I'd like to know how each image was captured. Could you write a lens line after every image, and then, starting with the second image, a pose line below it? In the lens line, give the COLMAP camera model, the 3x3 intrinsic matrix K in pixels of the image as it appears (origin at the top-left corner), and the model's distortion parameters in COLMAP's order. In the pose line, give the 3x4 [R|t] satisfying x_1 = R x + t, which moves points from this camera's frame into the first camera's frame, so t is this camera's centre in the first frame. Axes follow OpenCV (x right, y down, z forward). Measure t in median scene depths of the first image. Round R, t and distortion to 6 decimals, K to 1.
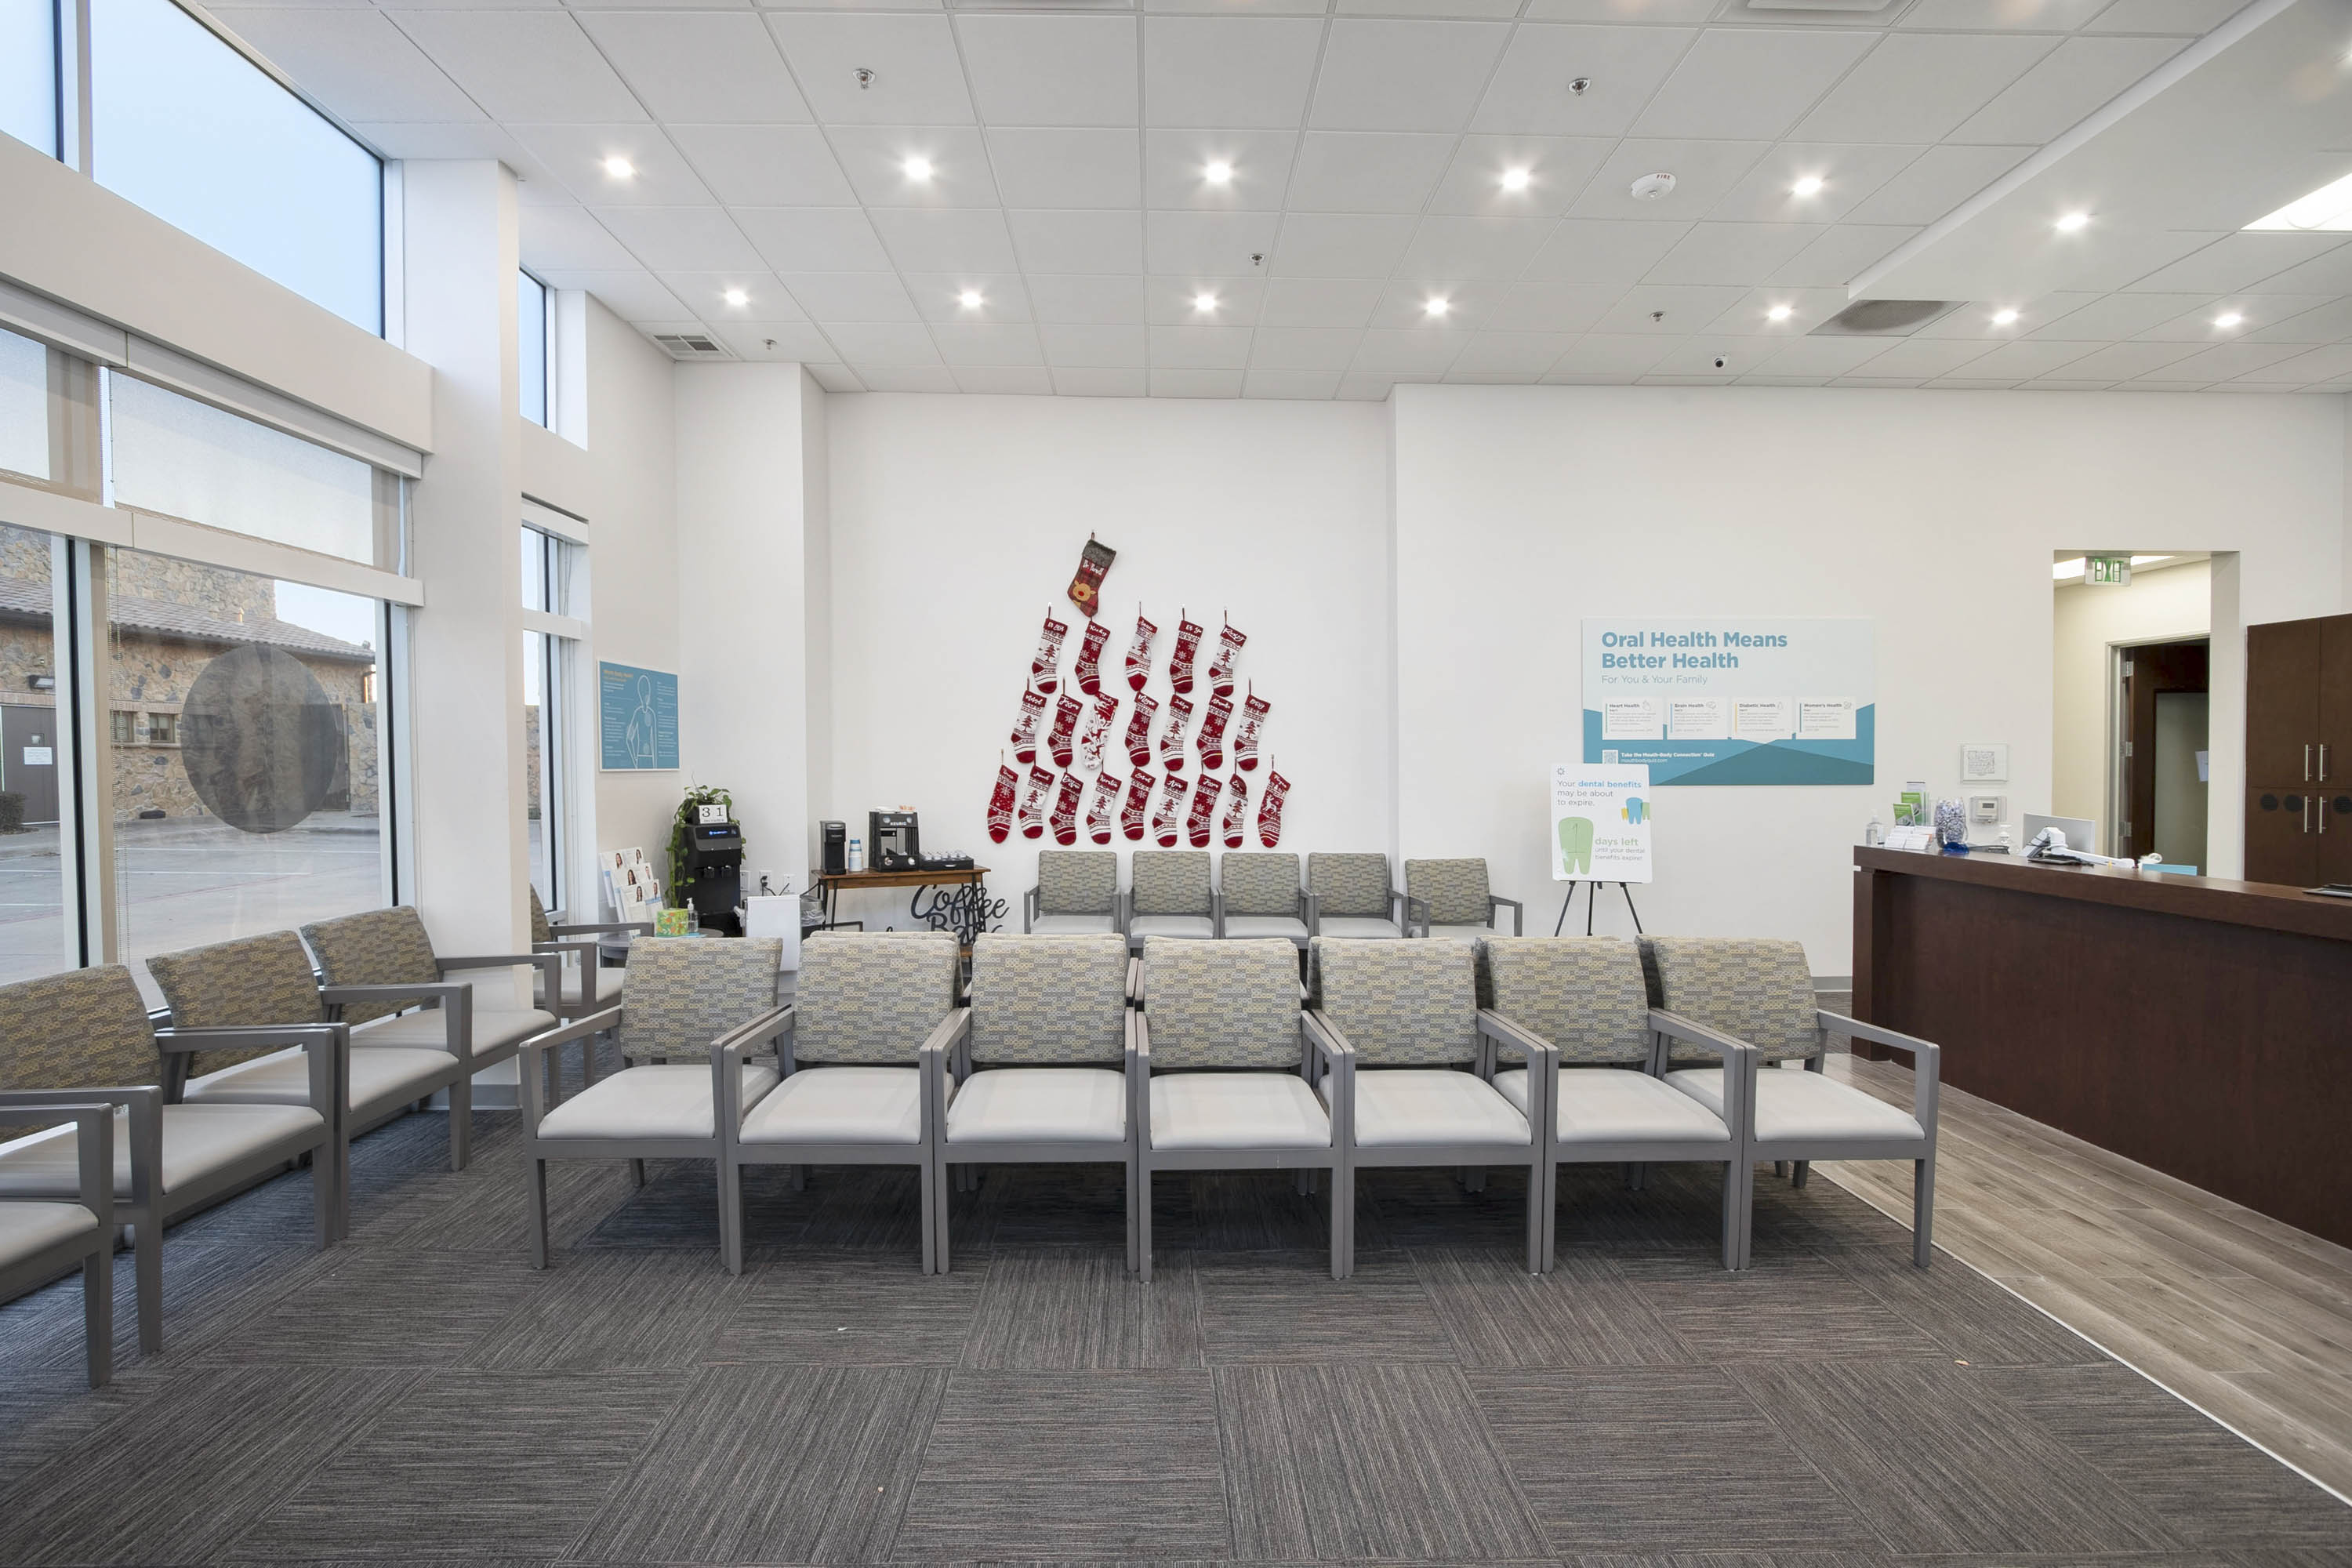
lens RADIAL K [[1042.7, 0, 1164.3], [0, 1042.7, 778.2], [0, 0, 1]] dist [-0.017592, 0.002985]
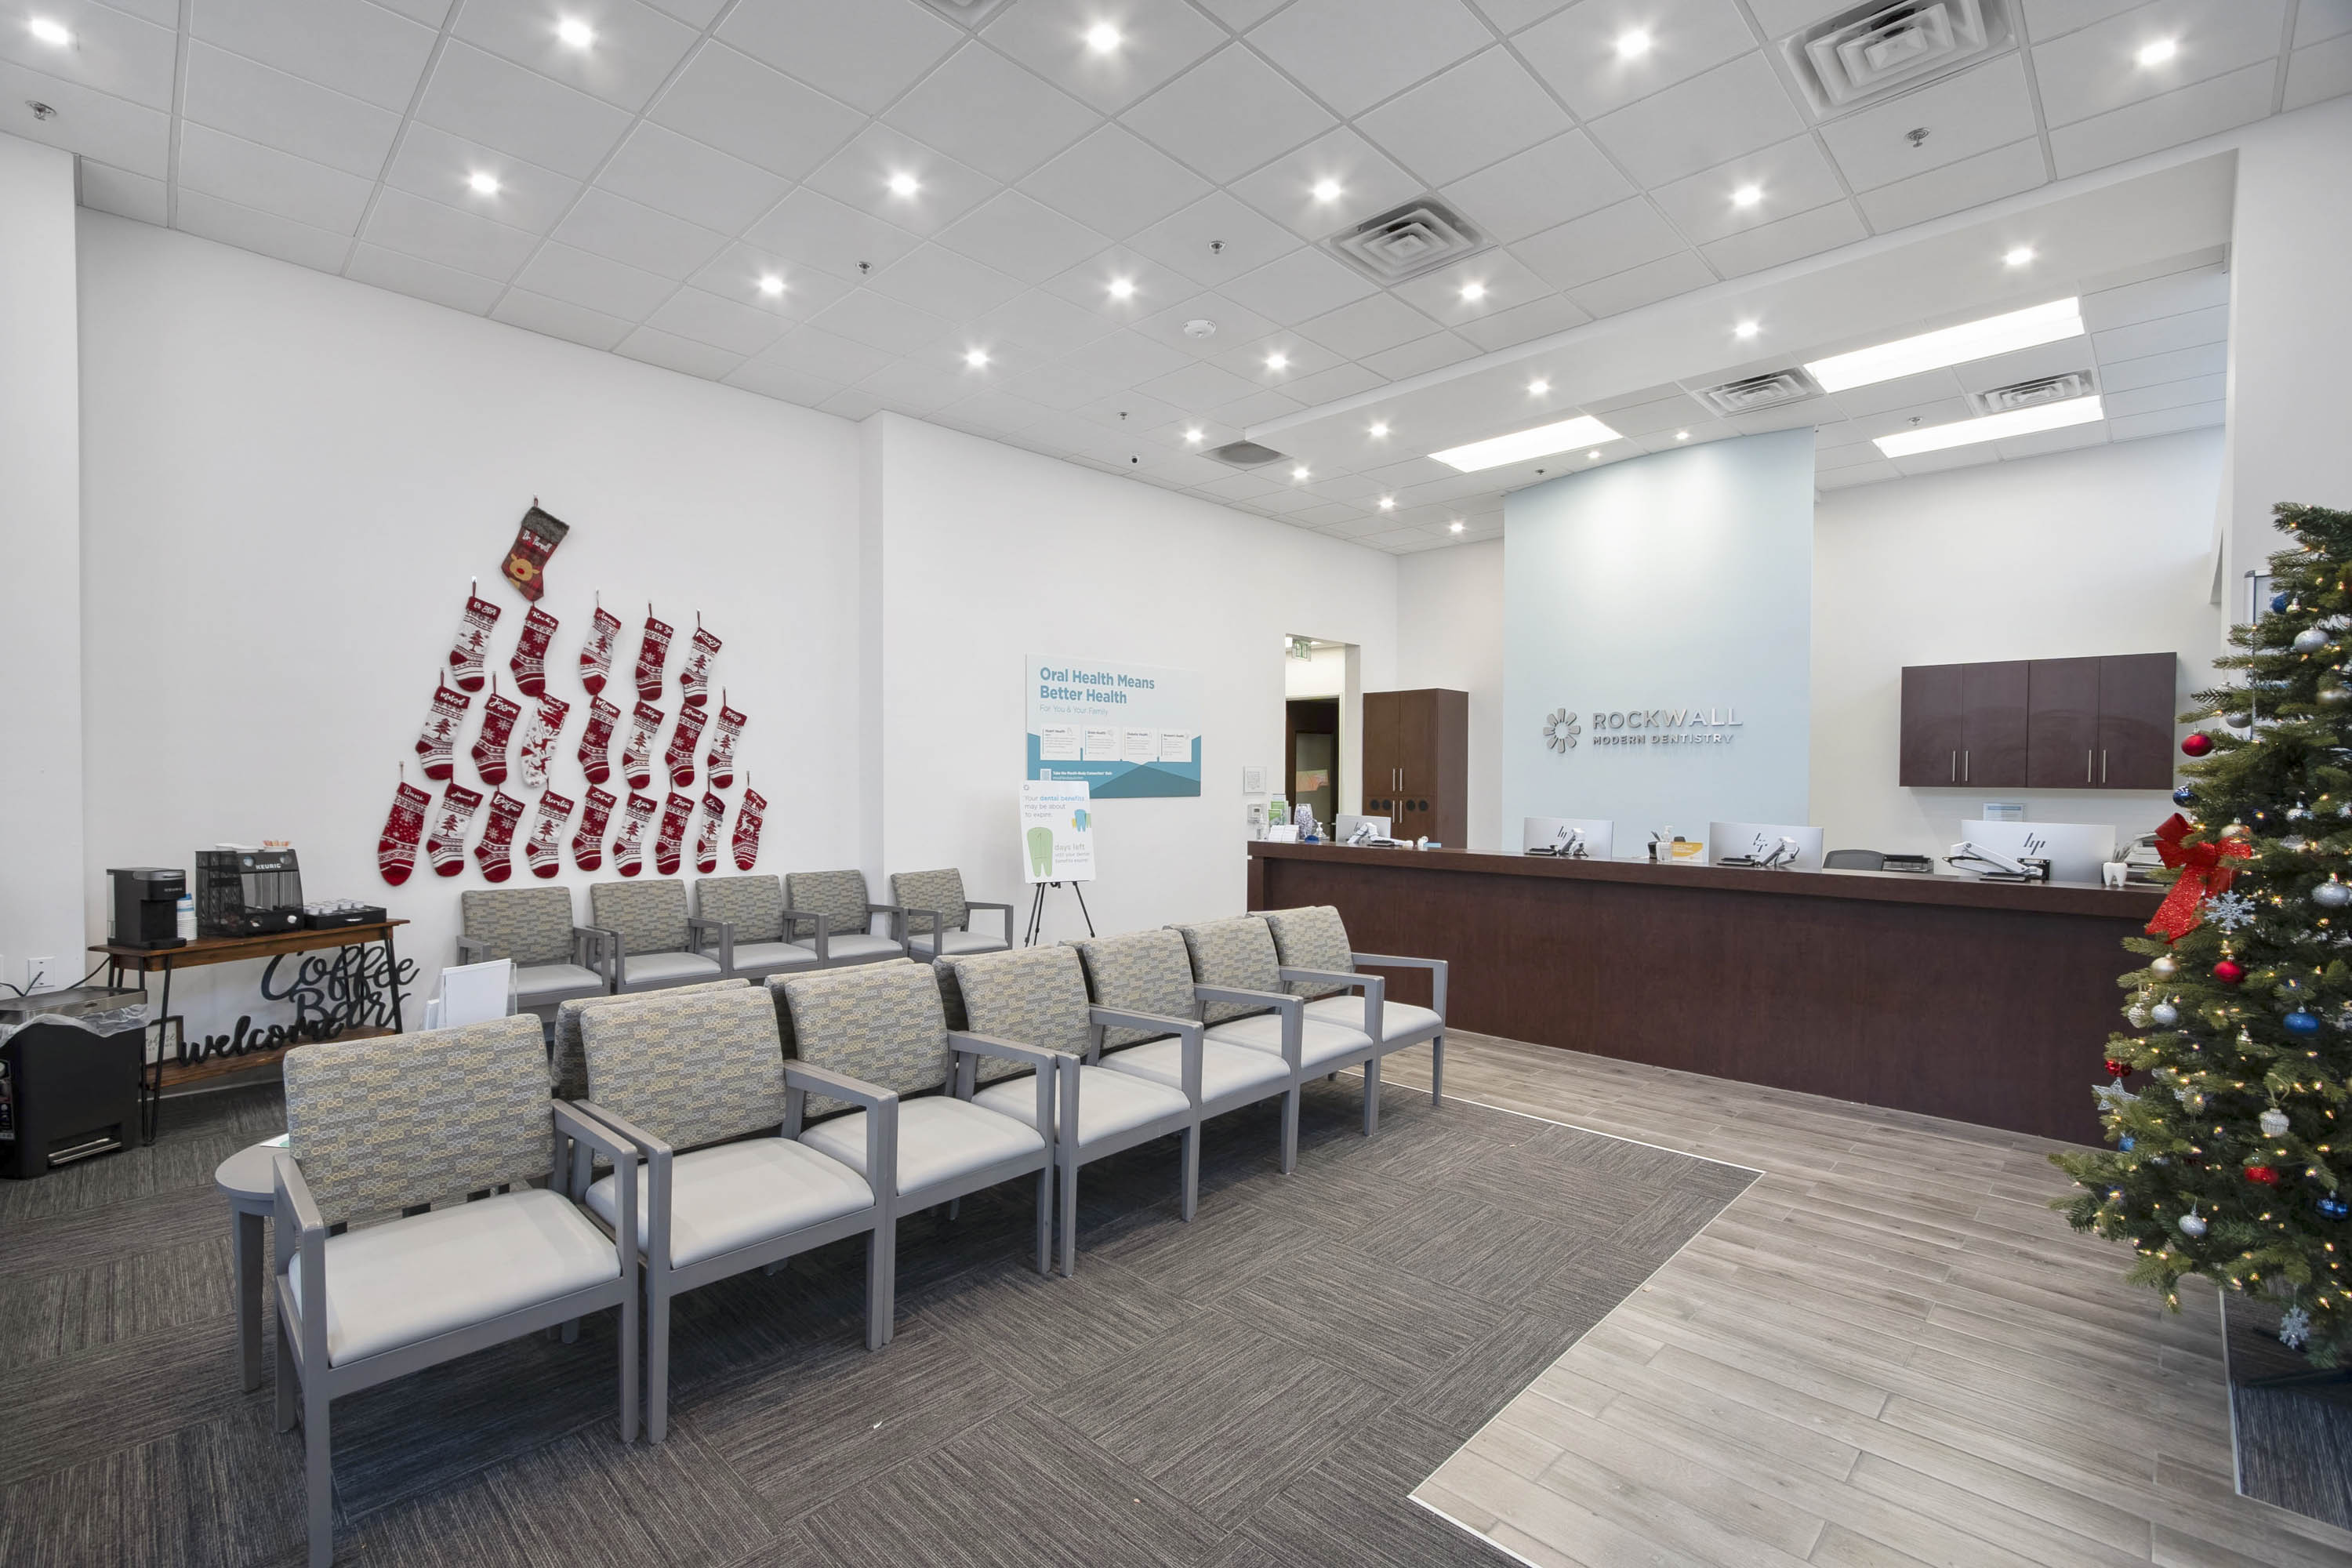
lens RADIAL K [[1042.7, 0, 1156.4], [0, 1042.7, 793.0], [0, 0, 1]] dist [-0.017592, 0.002985]
pose [[0.712823, -0.008639, 0.701290, -0.293188], [0.009145, 0.999954, 0.003022, -0.002253], [-0.701284, 0.004259, 0.712869, 0.079358]]
